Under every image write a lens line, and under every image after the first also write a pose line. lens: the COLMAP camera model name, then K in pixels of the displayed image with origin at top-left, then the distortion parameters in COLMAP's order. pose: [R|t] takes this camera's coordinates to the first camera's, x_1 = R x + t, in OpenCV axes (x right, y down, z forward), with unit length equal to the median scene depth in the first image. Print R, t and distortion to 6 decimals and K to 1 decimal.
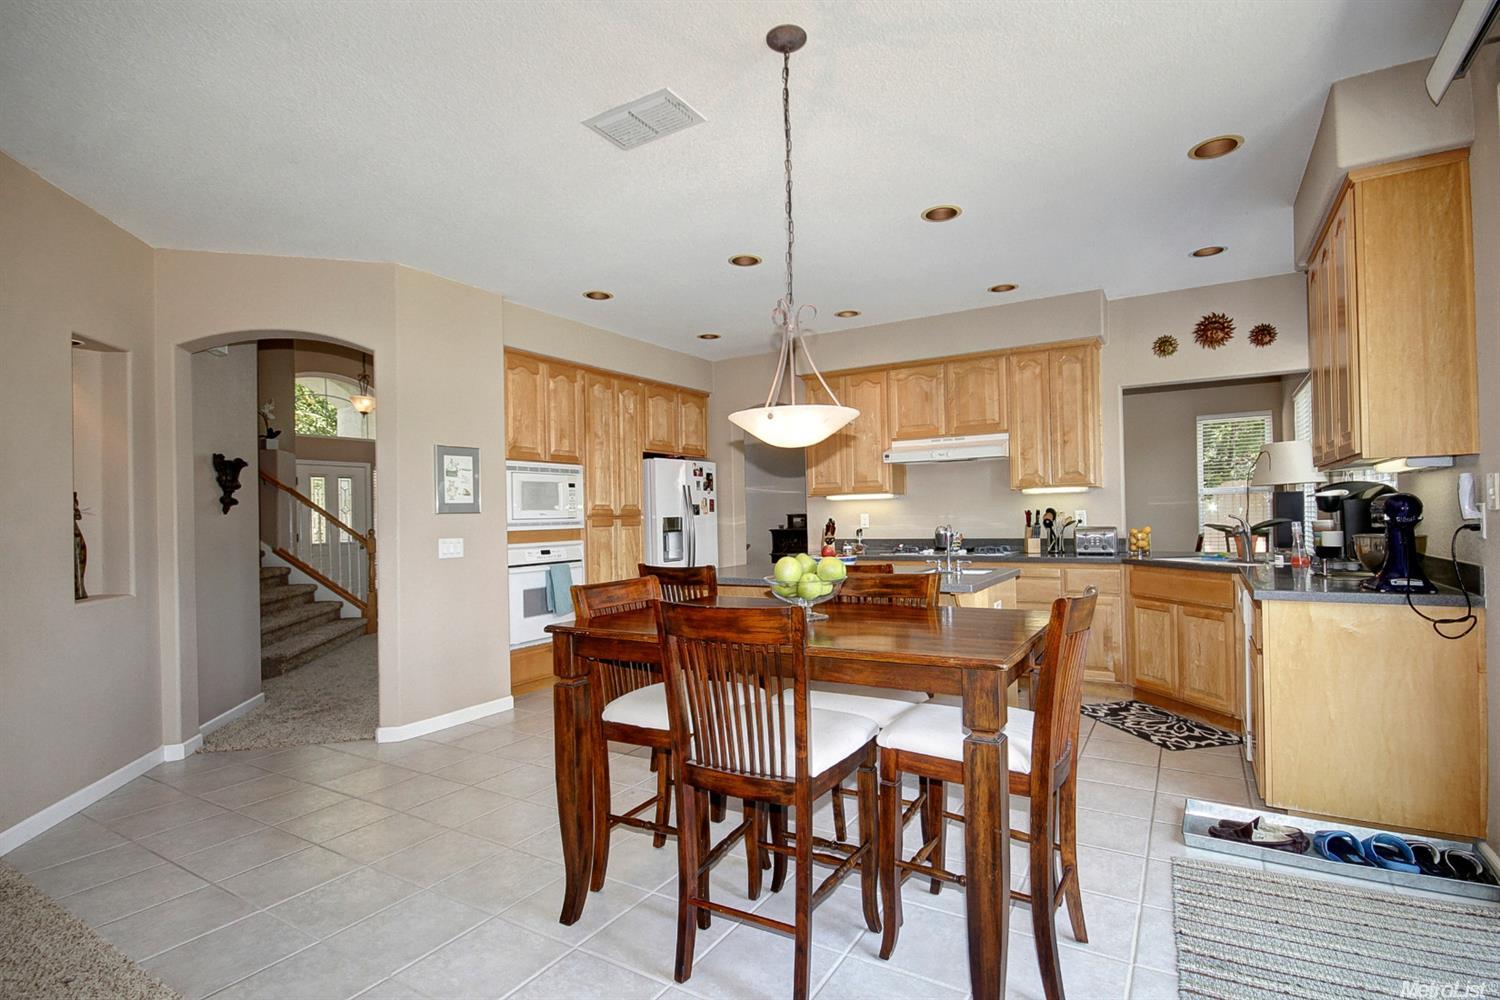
lens RADIAL K [[724.0, 0, 763.9], [0, 724.0, 509.1], [0, 0, 1]] dist [0.001826, 0.000813]
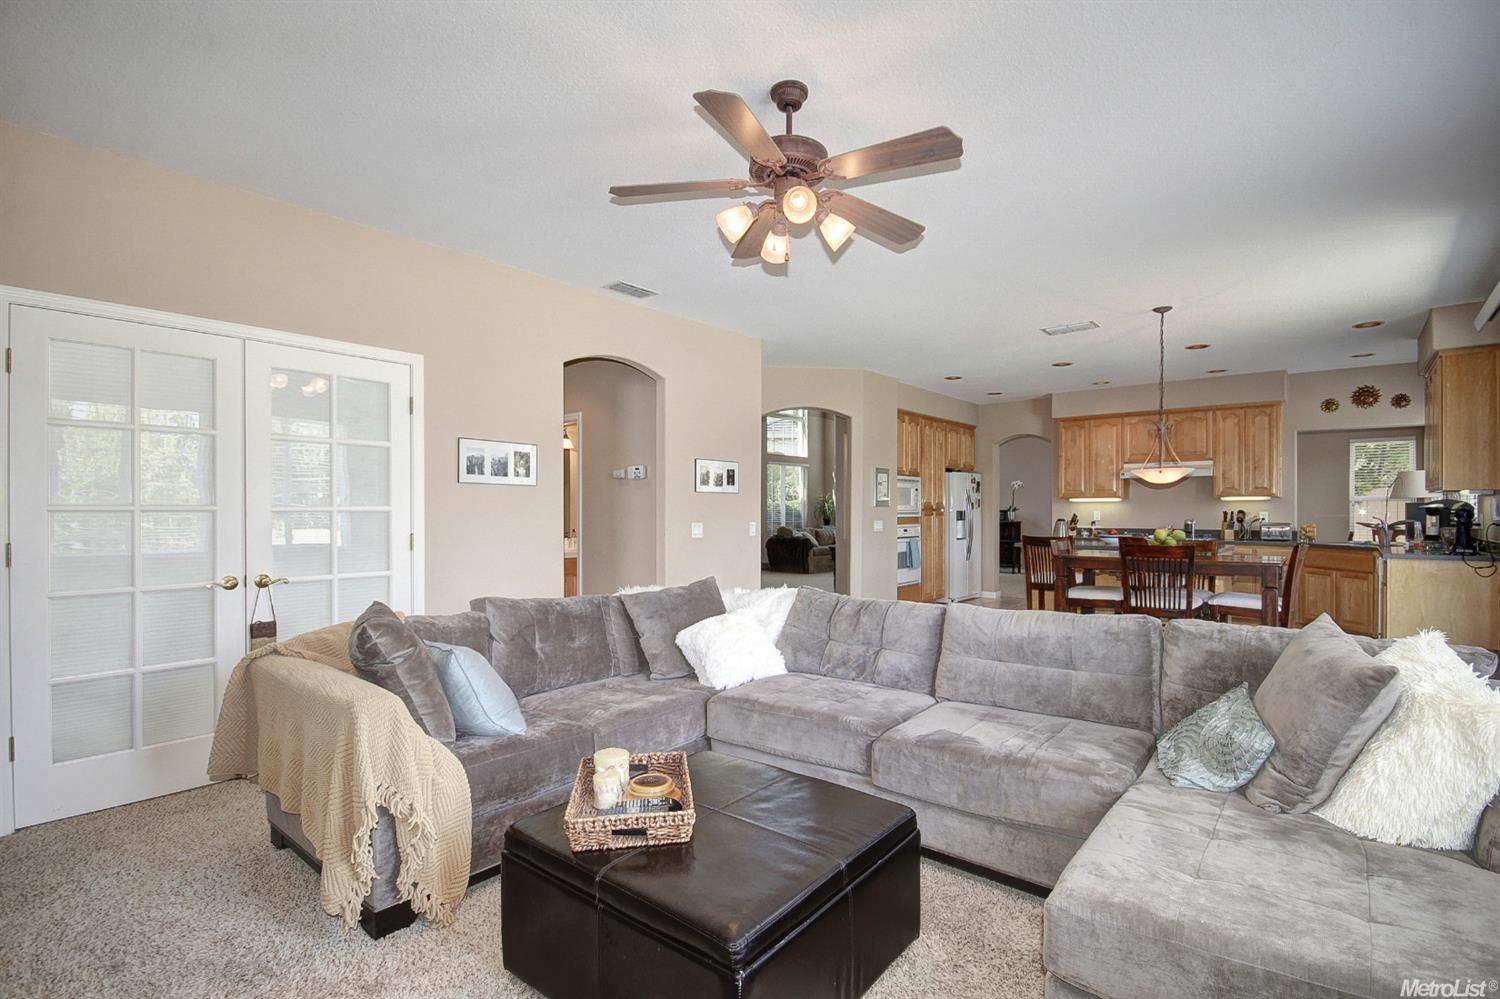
lens RADIAL K [[701.0, 0, 751.4], [0, 701.0, 506.7], [0, 0, 1]] dist [0.000177, -0.001283]
pose [[0.986606, 0.020273, -0.161854, -0.388363], [-0.019037, 0.999777, 0.009182, -0.002372], [0.162004, -0.005977, 0.986772, -0.629423]]
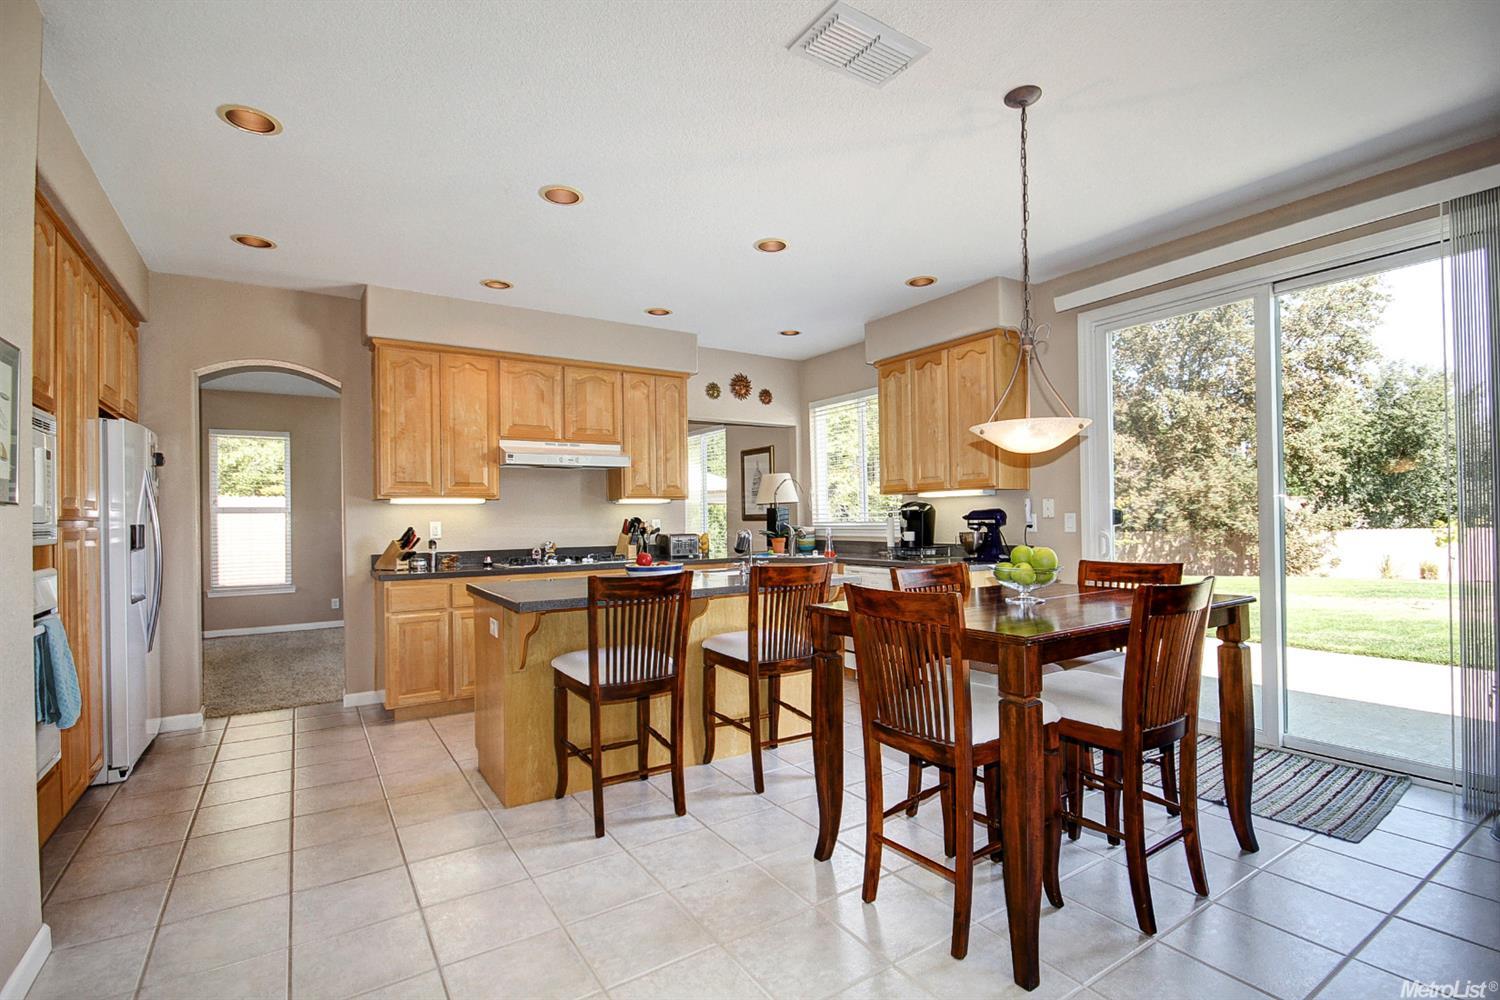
lens RADIAL K [[696.2, 0, 749.8], [0, 696.2, 514.5], [0, 0, 1]] dist [0.000531, 0.017555]
pose [[0.443537, 0.017986, 0.896075, -0.491806], [-0.001025, 0.999808, -0.019561, 0.015585], [-0.896255, 0.007758, 0.443471, 0.386841]]
